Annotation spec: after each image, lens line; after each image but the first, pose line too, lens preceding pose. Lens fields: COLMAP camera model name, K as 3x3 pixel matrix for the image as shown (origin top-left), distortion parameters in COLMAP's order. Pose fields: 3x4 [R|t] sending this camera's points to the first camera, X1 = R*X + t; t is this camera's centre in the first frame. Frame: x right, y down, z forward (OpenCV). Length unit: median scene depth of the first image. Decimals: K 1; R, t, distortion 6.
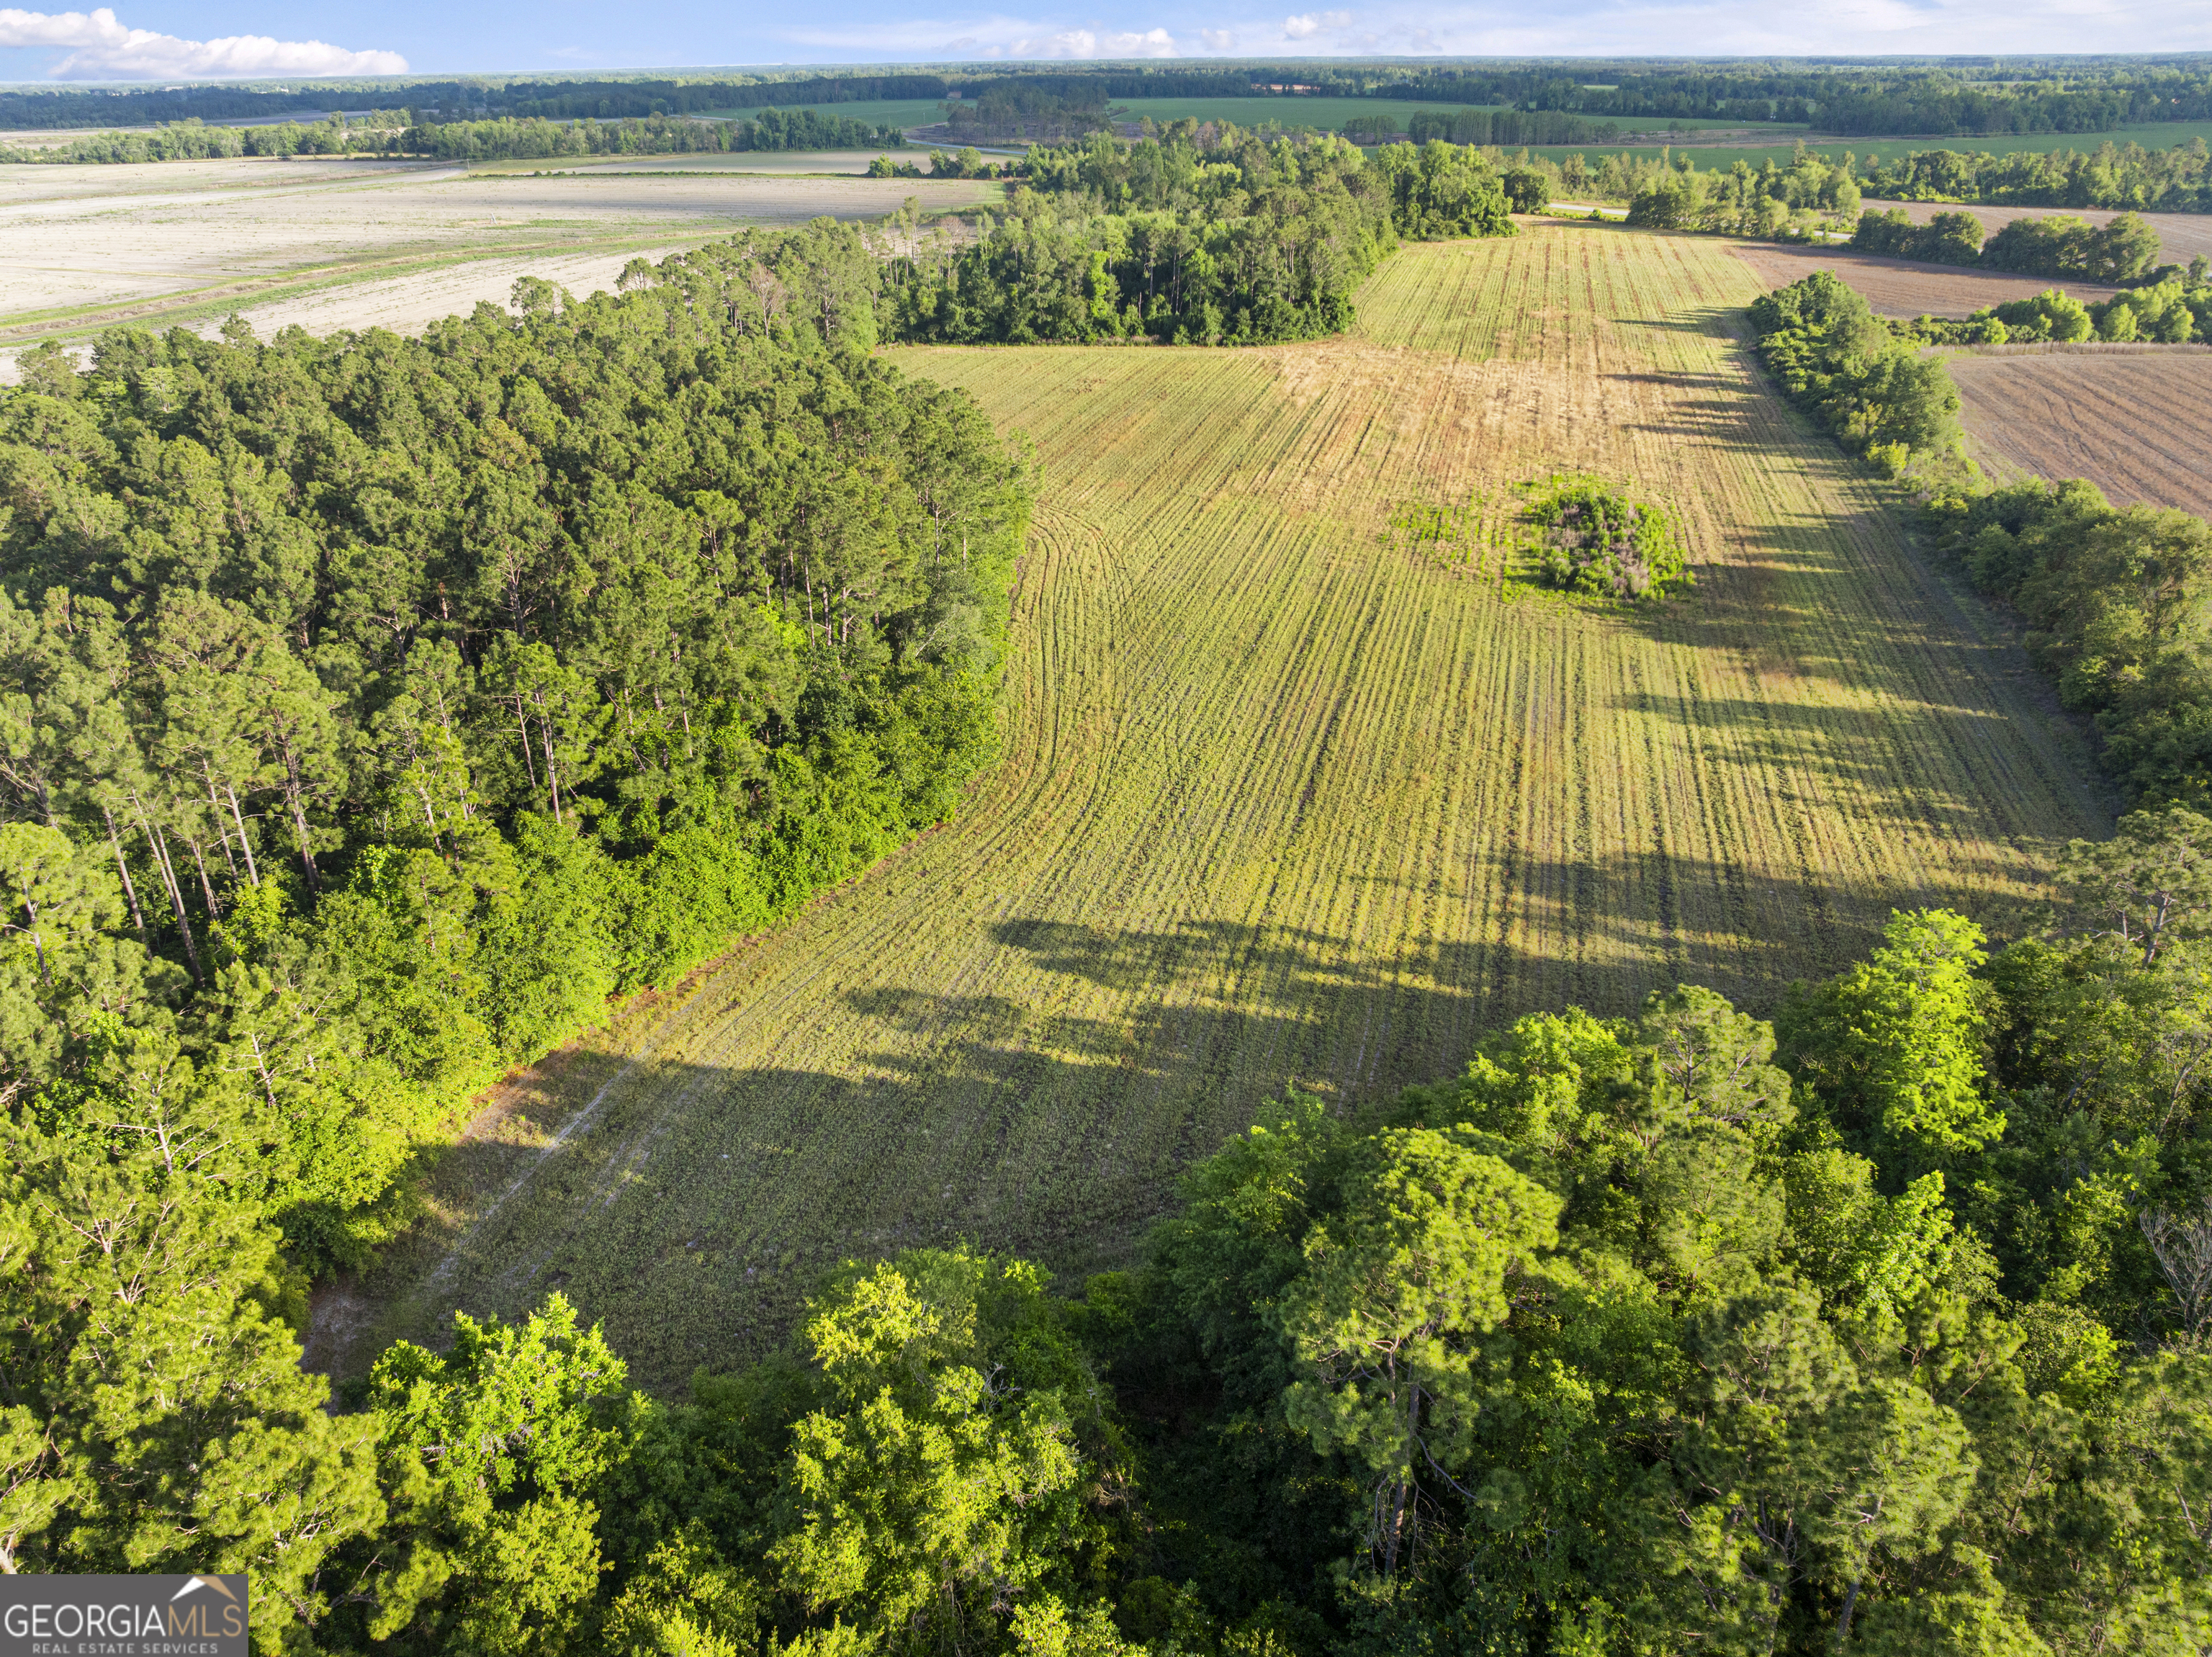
lens RADIAL K [[1561.0, 0, 1130.9], [0, 1561.0, 783.9], [0, 0, 1]] dist [-0.055349, 0.023975]
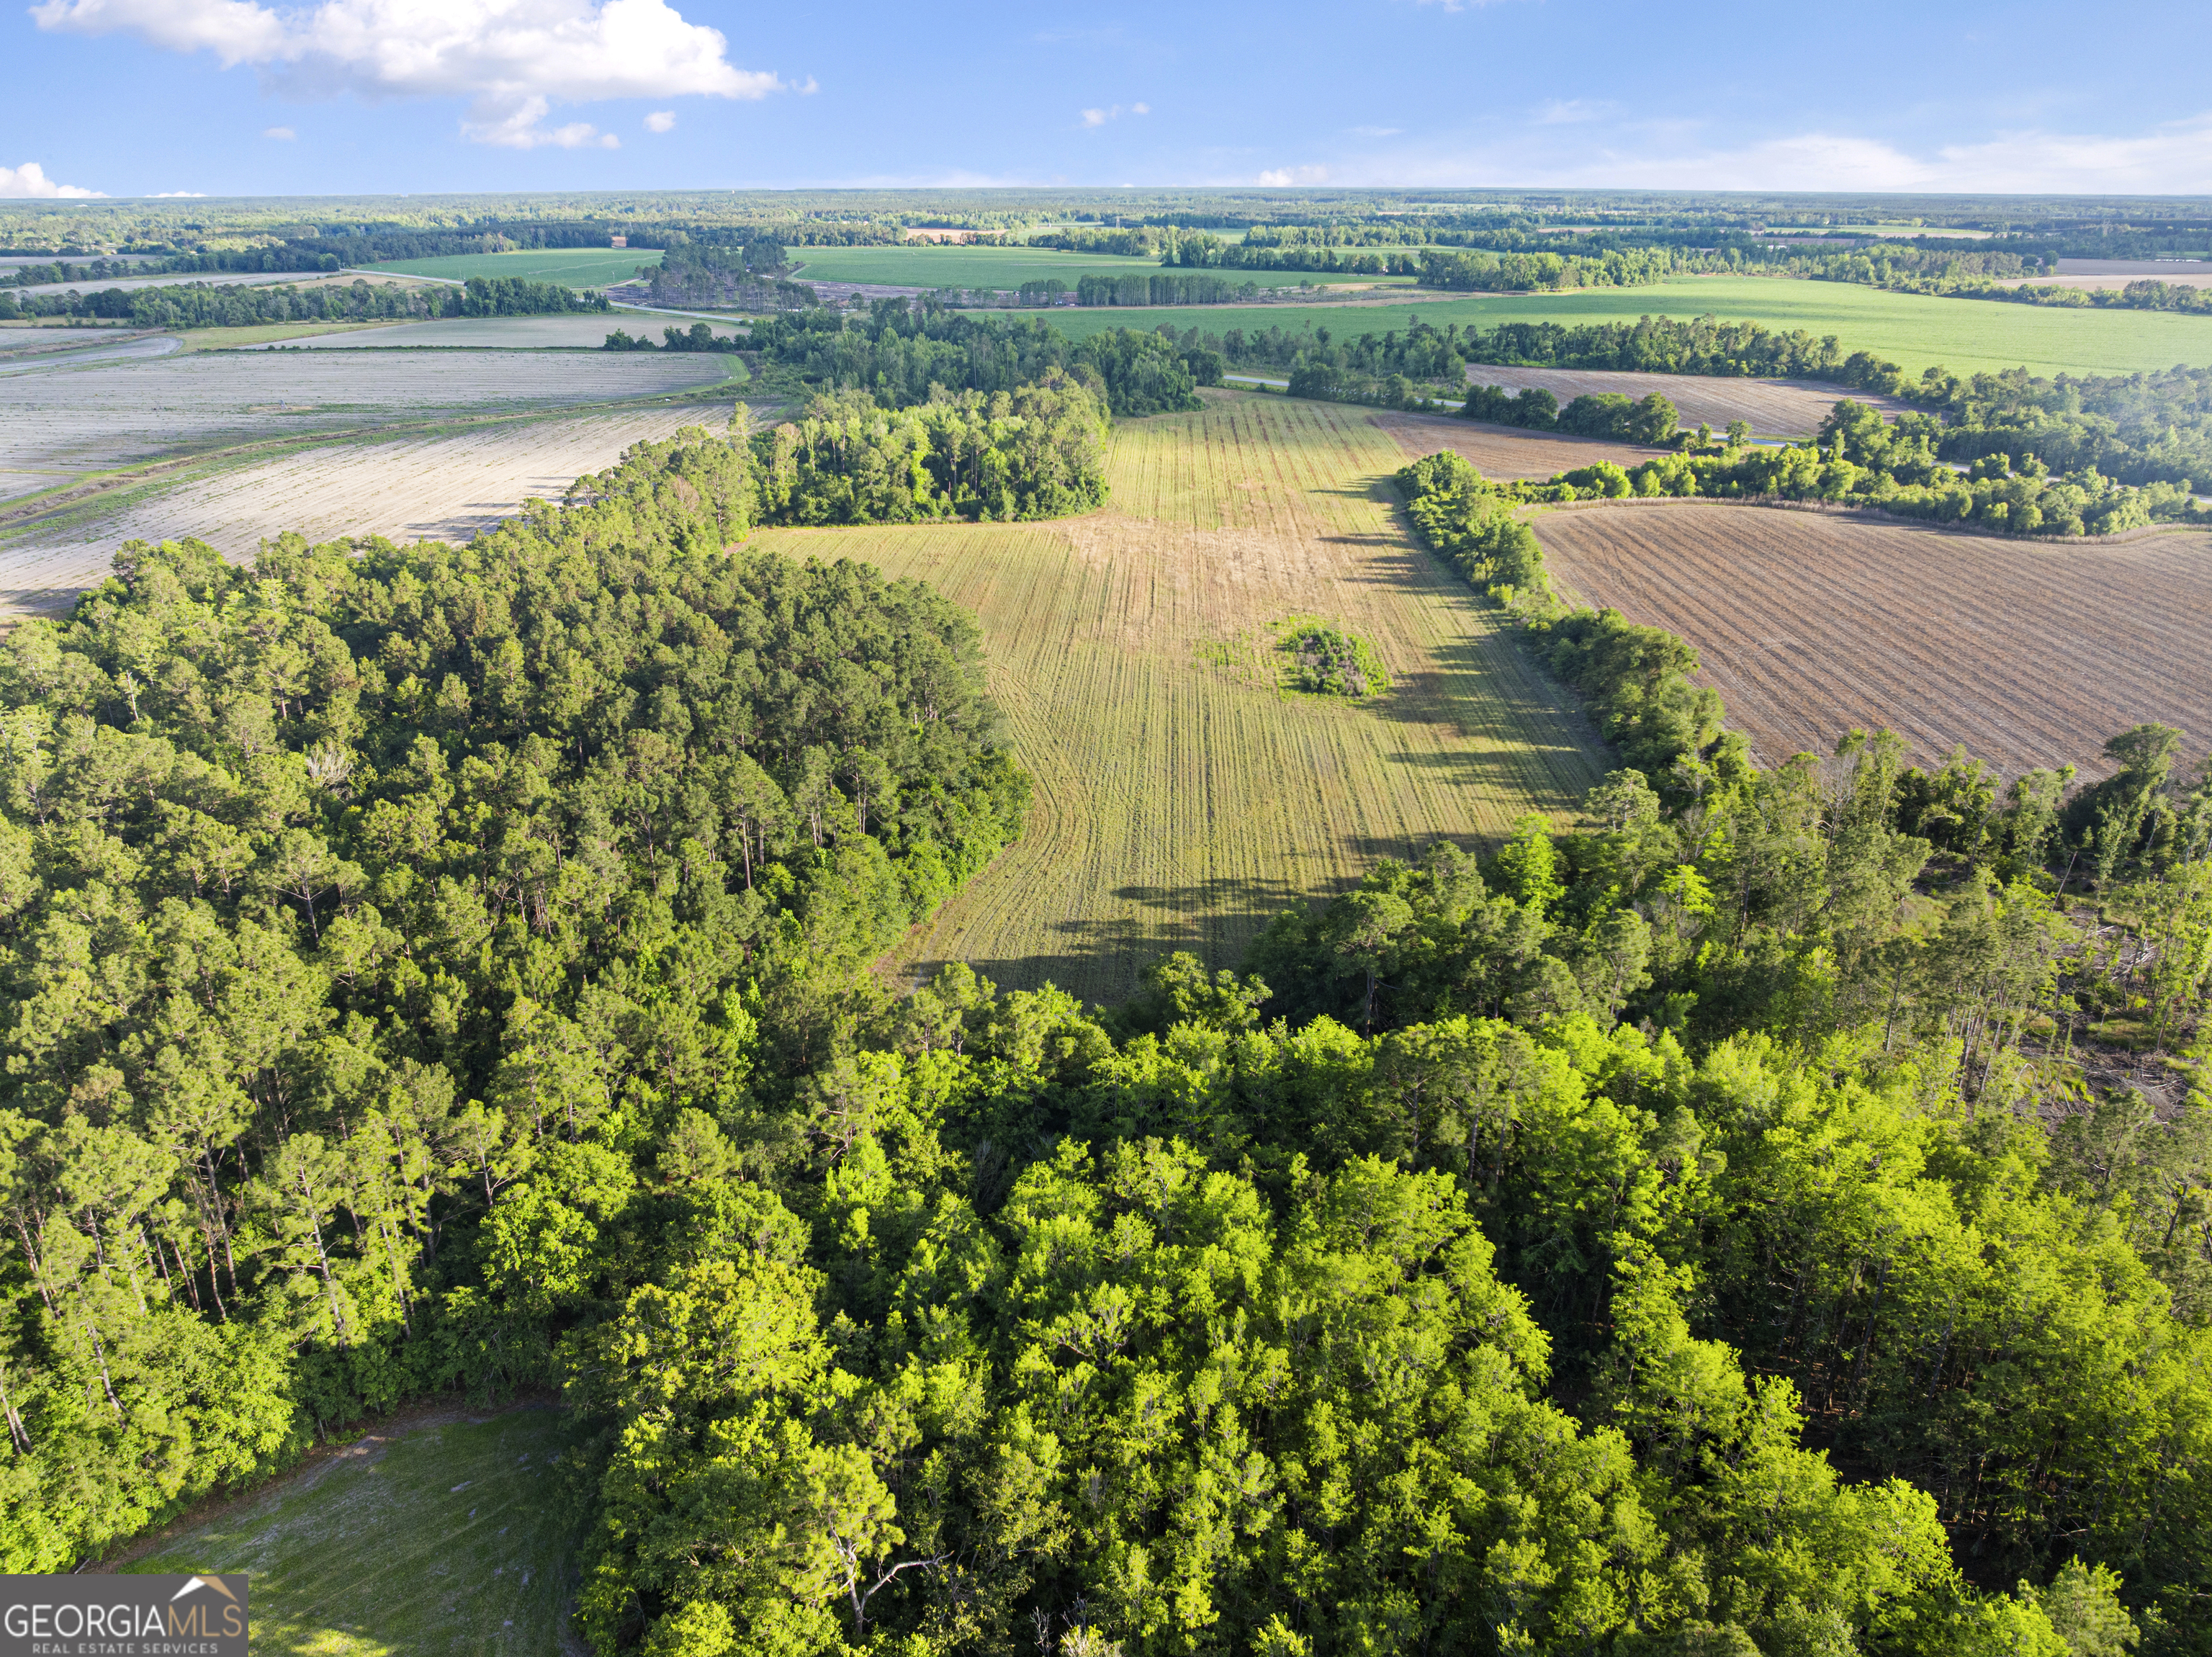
lens RADIAL K [[1559.1, 0, 1110.0], [0, 1559.1, 827.2], [0, 0, 1]] dist [-0.045752, 0.010490]
pose [[0.978876, -0.068299, 0.192708, -0.250301], [0.077429, 0.996186, -0.040238, 0.061800], [-0.189225, 0.054310, 0.980431, -0.530151]]
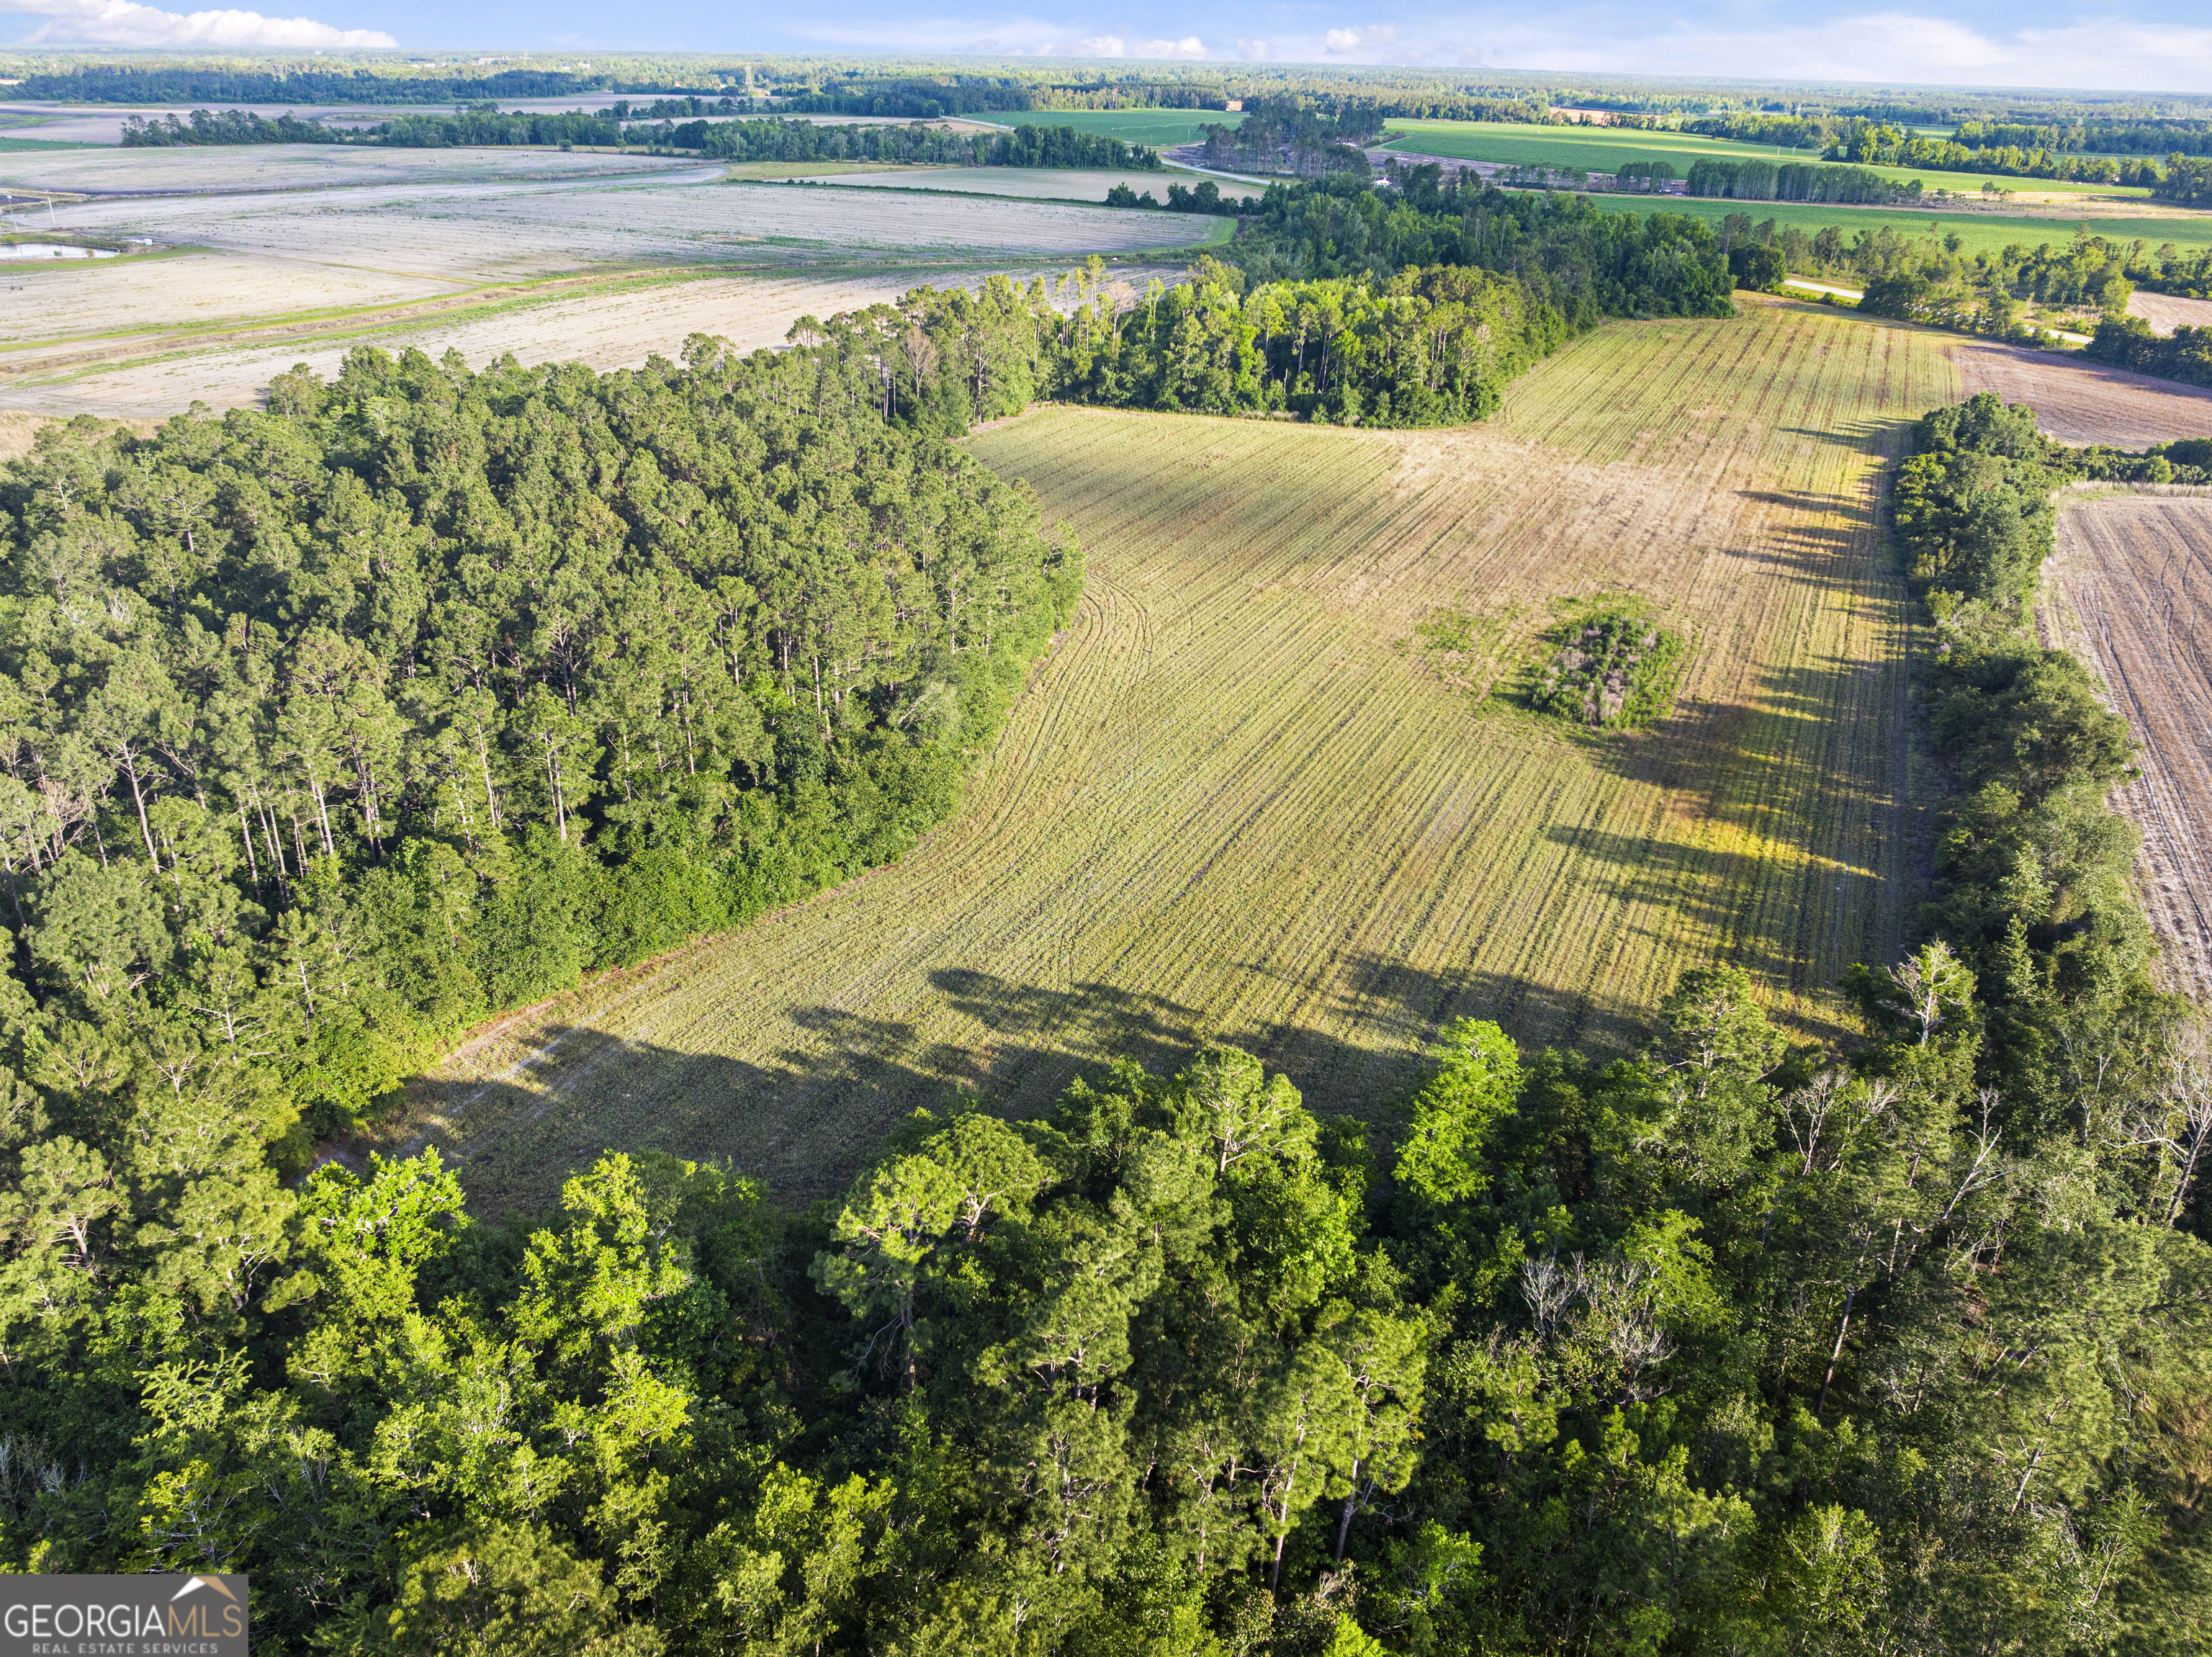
lens RADIAL K [[1635.3, 0, 1116.1], [0, 1635.3, 830.6], [0, 0, 1]] dist [-0.040495, -0.000521]
pose [[0.982939, 0.107853, -0.148990, 0.168729], [-0.107019, 0.994164, 0.013626, -0.026156], [0.149590, 0.002551, 0.988745, -0.165894]]
